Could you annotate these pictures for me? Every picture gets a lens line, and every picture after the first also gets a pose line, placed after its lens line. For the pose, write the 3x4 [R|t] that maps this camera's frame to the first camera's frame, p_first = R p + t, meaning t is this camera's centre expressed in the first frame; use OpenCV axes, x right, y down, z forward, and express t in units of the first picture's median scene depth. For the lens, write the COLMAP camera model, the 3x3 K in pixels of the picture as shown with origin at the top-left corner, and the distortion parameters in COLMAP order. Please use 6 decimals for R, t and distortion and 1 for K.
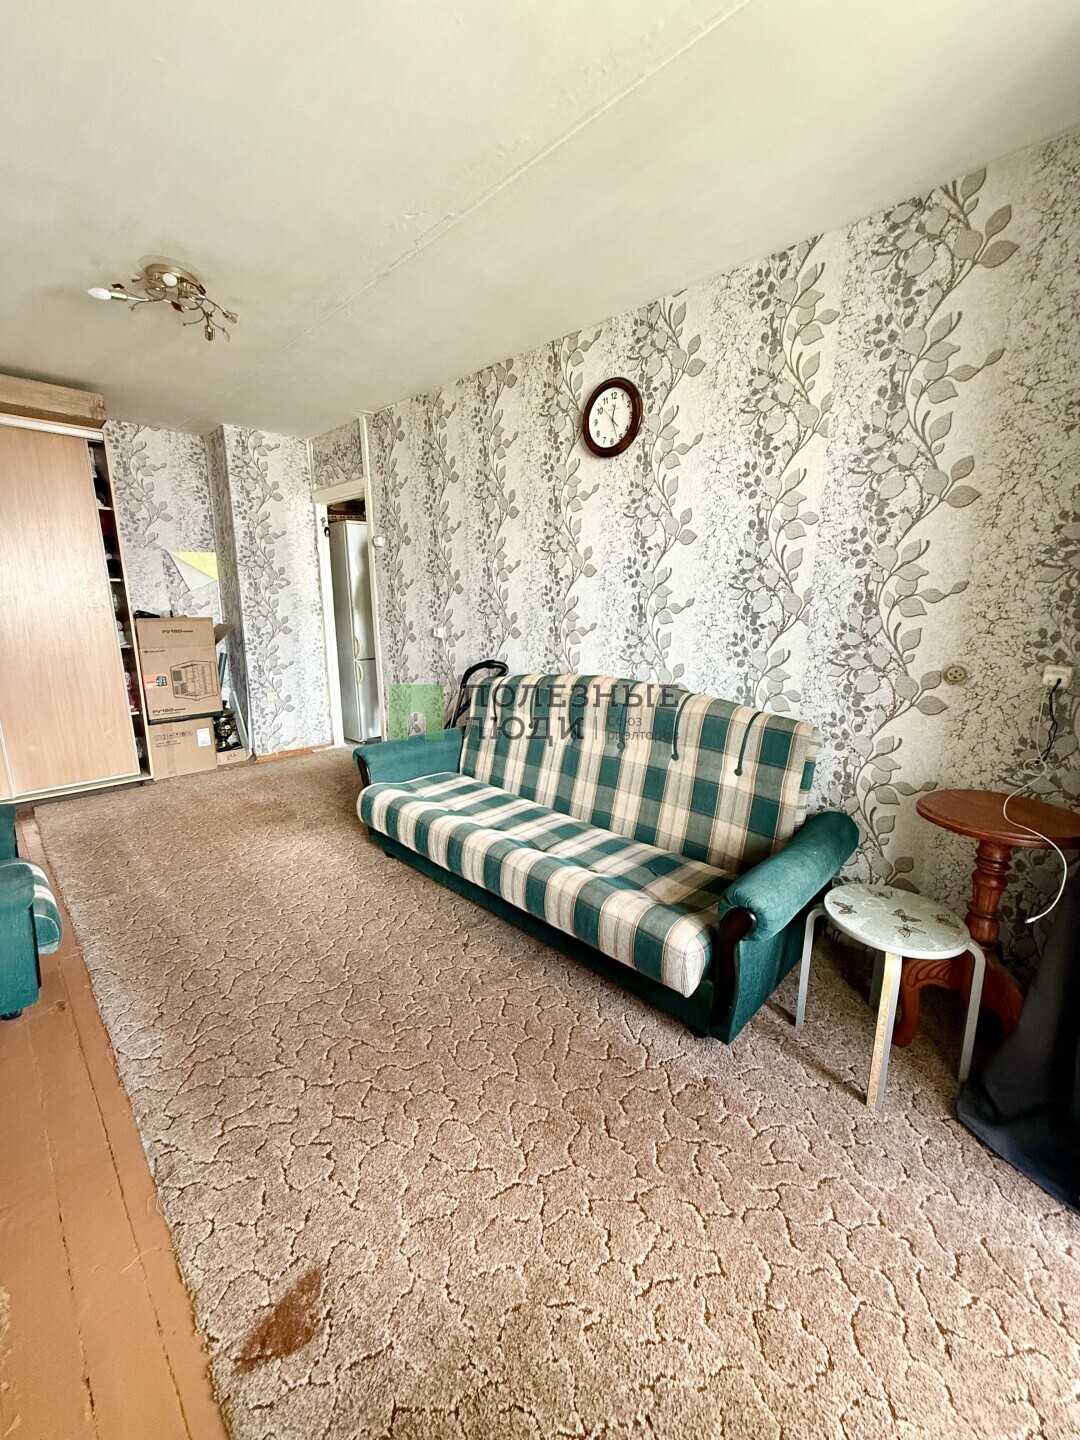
lens RADIAL K [[572.7, 0, 545.0], [0, 572.7, 717.7], [0, 0, 1]] dist [0.000475, 0.000008]
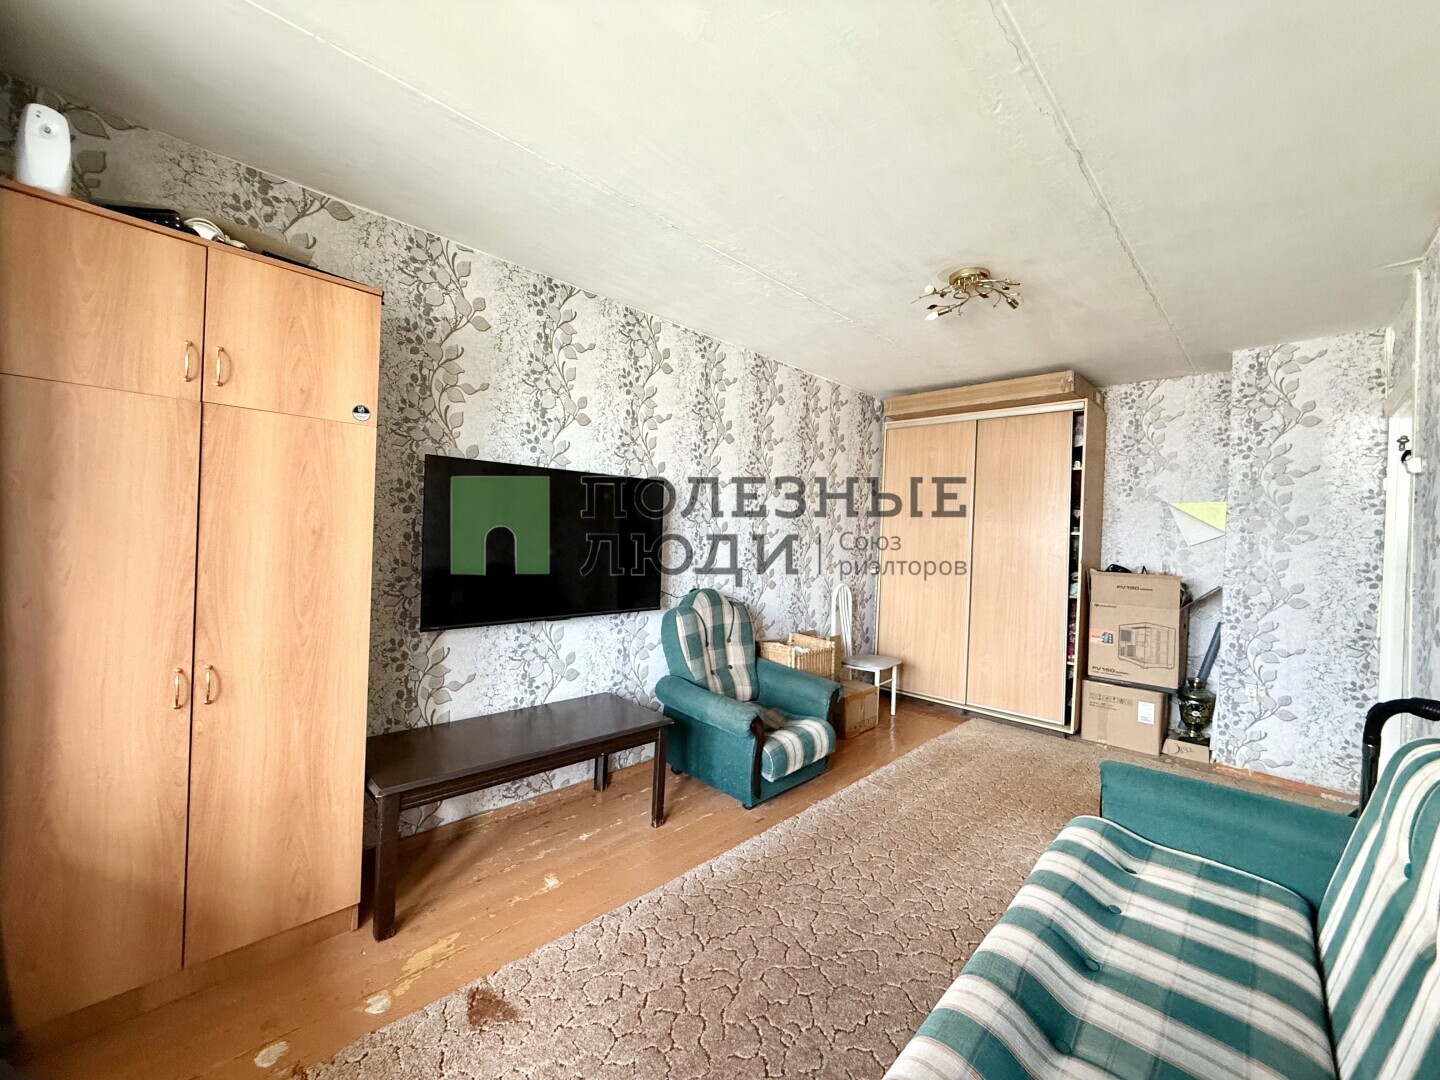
lens RADIAL K [[572.7, 0, 713.6], [0, 572.7, 538.7], [0, 0, 1]] dist [0.000475, 0.000008]
pose [[0.010300, 0.002237, -0.999944, 0.283515], [-0.237242, 0.971451, -0.000270, -0.073266], [0.971396, 0.237232, 0.010537, 0.343468]]
